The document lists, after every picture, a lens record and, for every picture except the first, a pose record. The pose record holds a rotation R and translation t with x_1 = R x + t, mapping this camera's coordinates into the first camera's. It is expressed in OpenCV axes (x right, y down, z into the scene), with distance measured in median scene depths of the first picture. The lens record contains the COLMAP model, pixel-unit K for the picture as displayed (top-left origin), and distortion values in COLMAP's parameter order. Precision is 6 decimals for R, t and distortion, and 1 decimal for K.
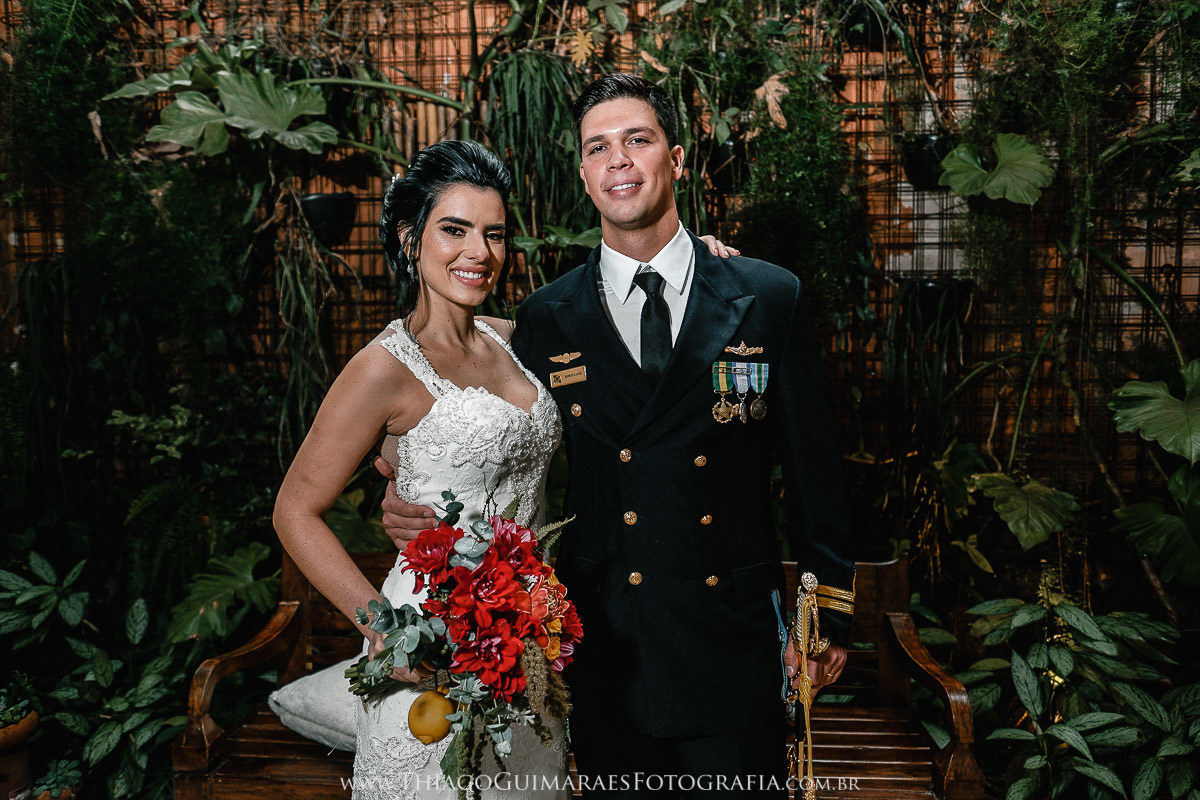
lens RADIAL K [[845.1, 0, 604.4], [0, 845.1, 414.5], [0, 0, 1]] dist [-0.004784, -0.000167]
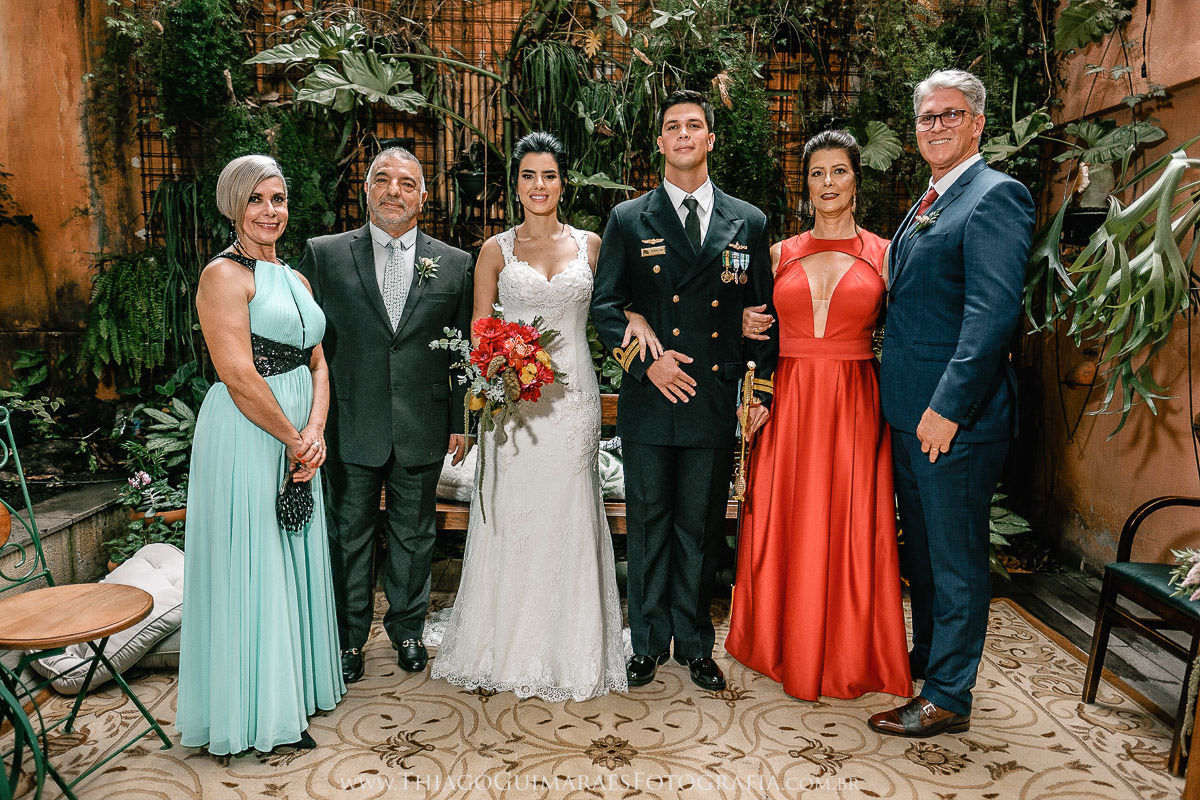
lens RADIAL K [[845.1, 0, 604.4], [0, 845.1, 414.5], [0, 0, 1]] dist [-0.004784, -0.000167]
pose [[0.995834, 0.015043, 0.089938, -0.121700], [-0.021266, 0.997414, 0.068648, 0.087840], [-0.088673, -0.070274, 0.993579, -0.445453]]
